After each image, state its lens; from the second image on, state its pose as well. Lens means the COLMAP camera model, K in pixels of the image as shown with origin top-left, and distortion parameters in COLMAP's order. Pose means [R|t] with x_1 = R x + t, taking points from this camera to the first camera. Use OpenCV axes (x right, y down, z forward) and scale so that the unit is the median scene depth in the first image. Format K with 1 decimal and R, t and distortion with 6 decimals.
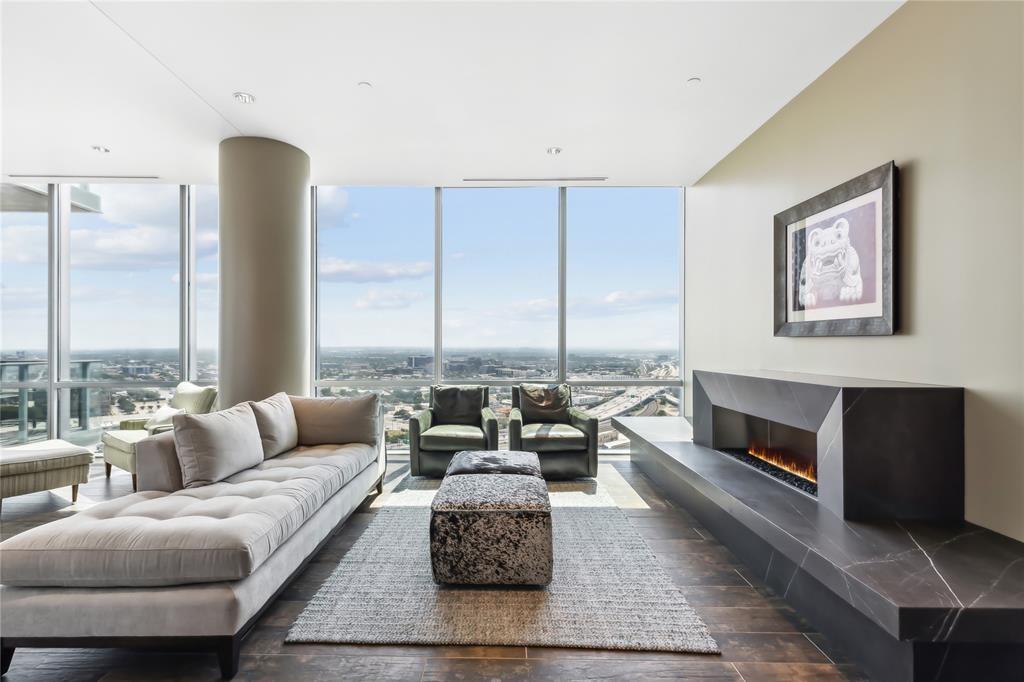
lens RADIAL K [[468.2, 0, 486.7], [0, 468.2, 343.4], [0, 0, 1]] dist [0.002543, 0.000352]
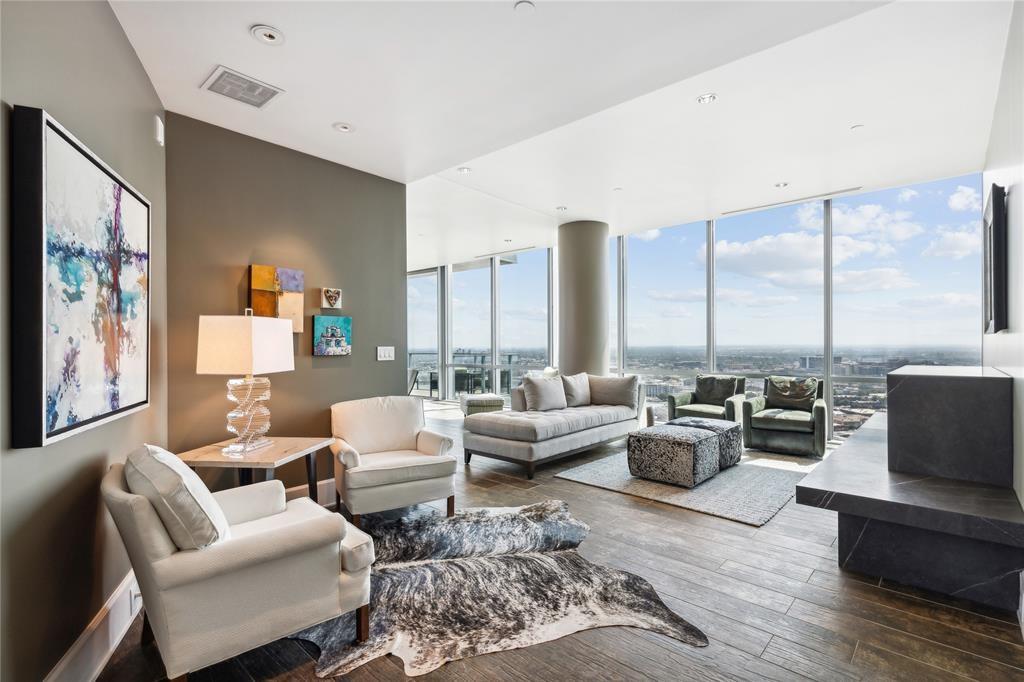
lens RADIAL K [[465.1, 0, 514.2], [0, 465.1, 345.7], [0, 0, 1]] dist [0.001020, -0.000055]
pose [[0.746171, -0.001843, -0.665752, 0.520827], [0.007018, 0.999962, 0.005098, -0.003017], [0.665718, -0.008477, 0.746156, -0.449842]]
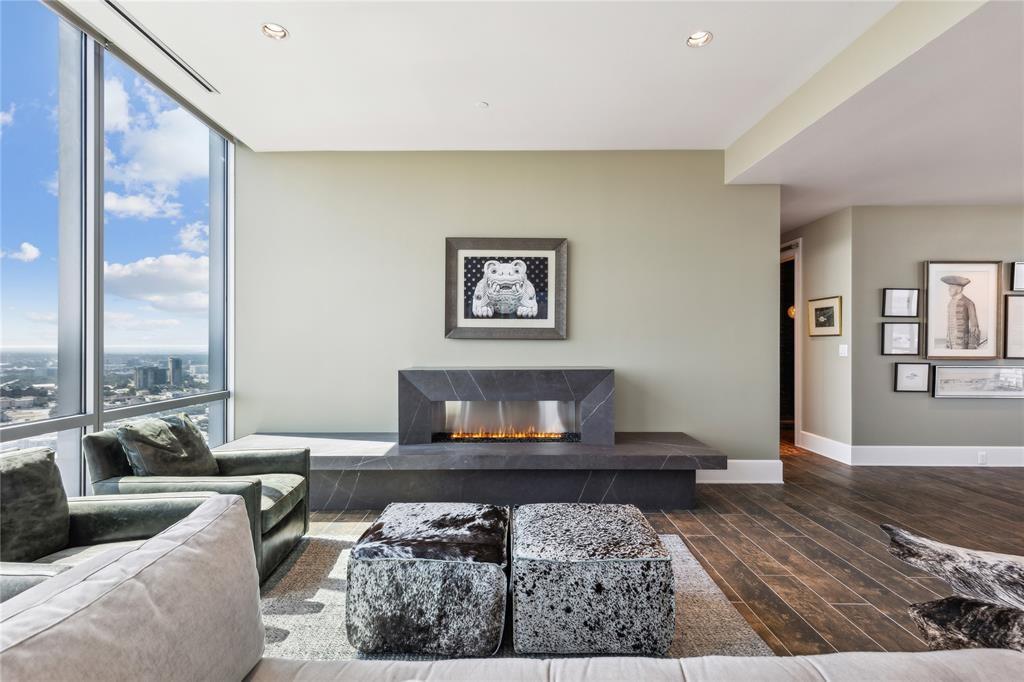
lens RADIAL K [[465.1, 0, 514.2], [0, 465.1, 345.7], [0, 0, 1]] dist [0.001020, -0.000055]
pose [[-0.011481, -0.003361, 0.999928, -0.625575], [-0.003939, 0.999987, 0.003316, -0.000070], [-0.999926, -0.003901, -0.011494, 0.898123]]
